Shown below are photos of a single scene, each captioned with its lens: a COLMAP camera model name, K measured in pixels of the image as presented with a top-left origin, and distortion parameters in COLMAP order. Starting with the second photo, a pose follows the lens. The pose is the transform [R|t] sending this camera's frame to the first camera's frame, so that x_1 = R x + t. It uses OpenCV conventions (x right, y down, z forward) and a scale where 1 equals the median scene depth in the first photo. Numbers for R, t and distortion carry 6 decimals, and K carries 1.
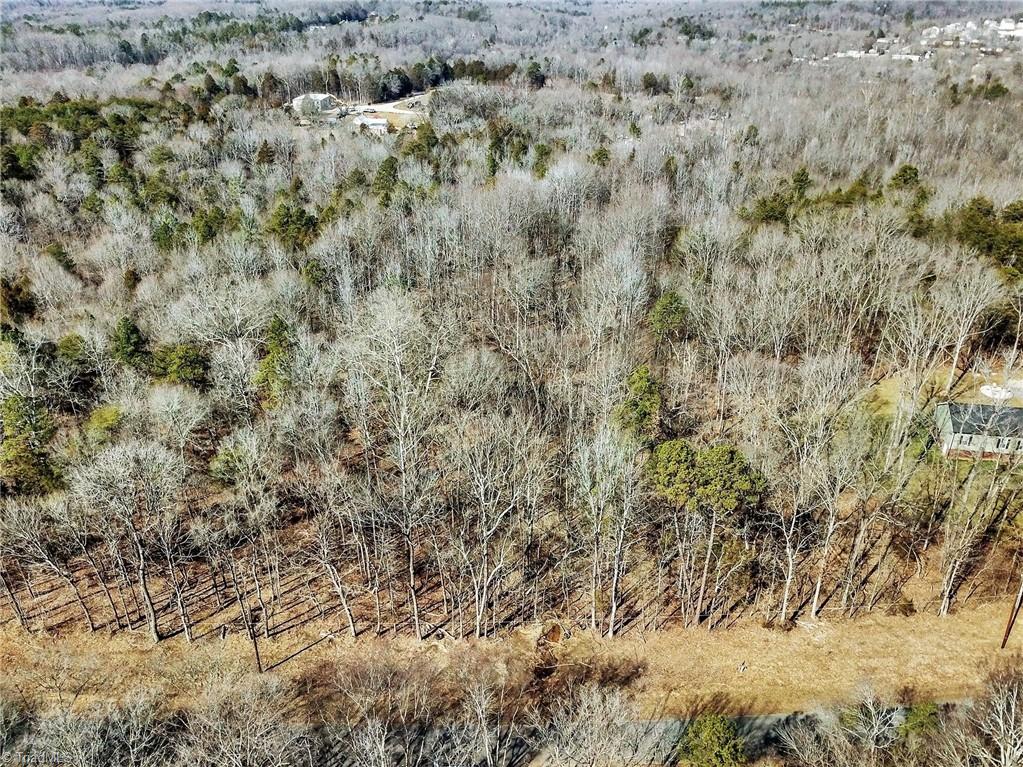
lens RADIAL K [[806.9, 0, 511.5], [0, 806.9, 383.5], [0, 0, 1]] dist [0.005352, 0.001703]
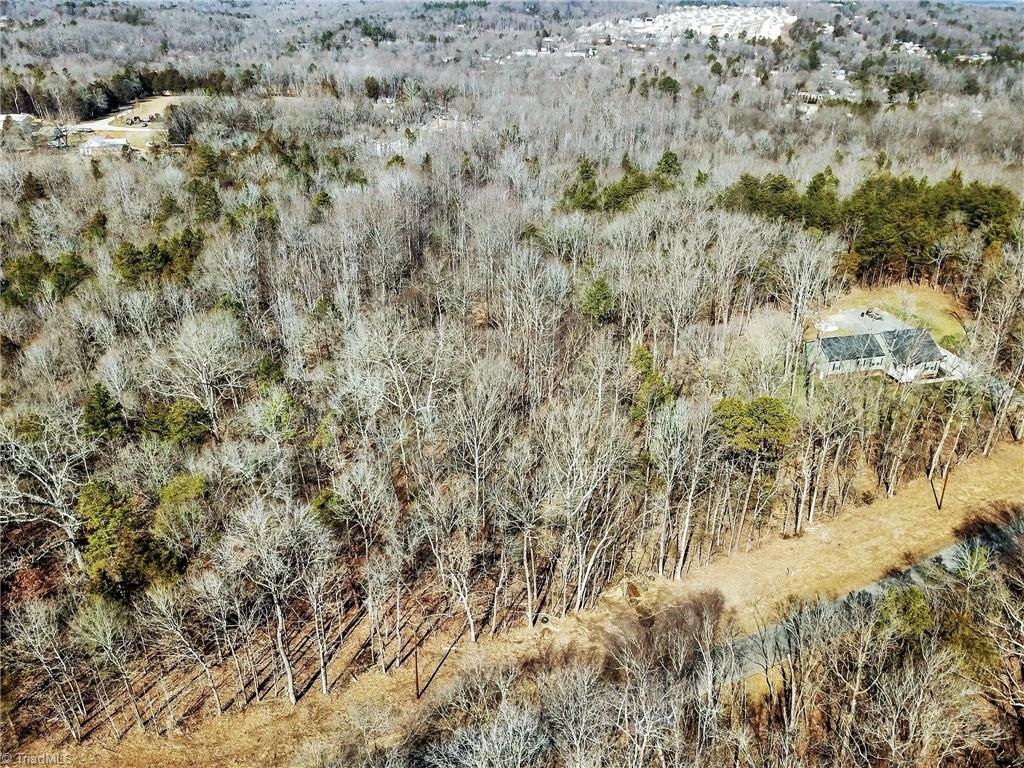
lens RADIAL K [[807.7, 0, 512.0], [0, 807.7, 384.0], [0, 0, 1]] dist [0.005352, 0.001703]
pose [[0.918739, -0.170773, 0.356027, -0.084629], [0.170313, 0.984841, 0.032896, -0.007164], [-0.356248, 0.030413, 0.933896, 0.000298]]
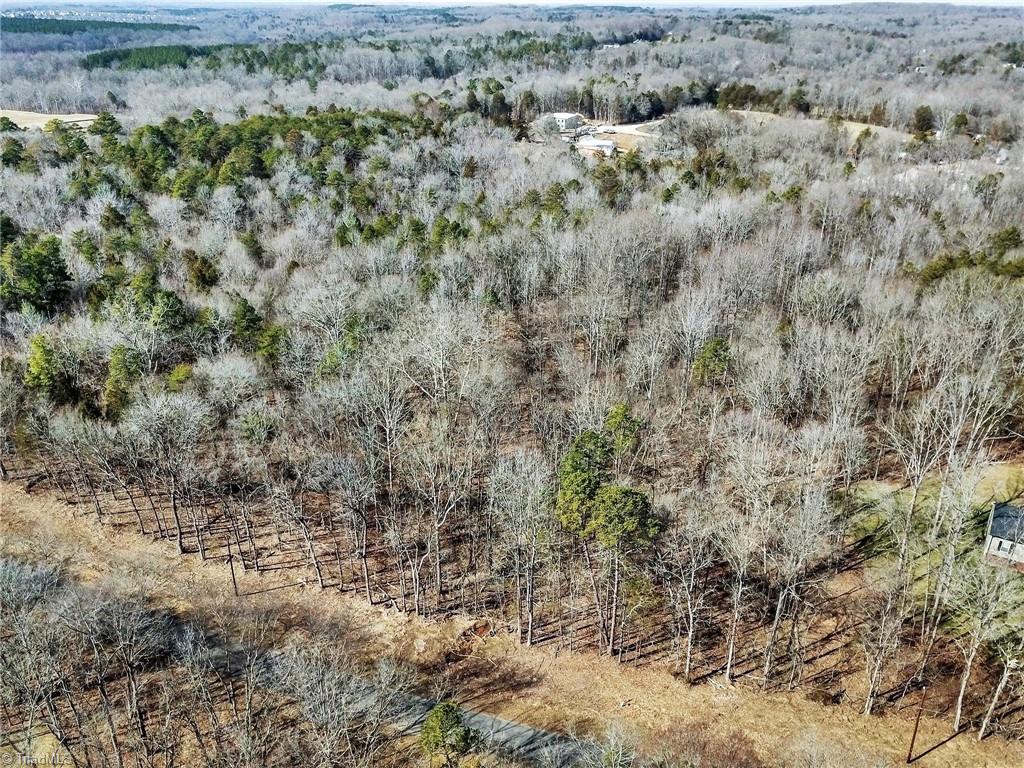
lens RADIAL K [[807.7, 0, 512.0], [0, 807.7, 384.0], [0, 0, 1]] dist [0.005352, 0.001703]
pose [[0.933030, 0.155956, -0.324241, 0.073658], [-0.160877, 0.986905, 0.011751, -0.007351], [0.321828, 0.041199, 0.945901, -0.007816]]
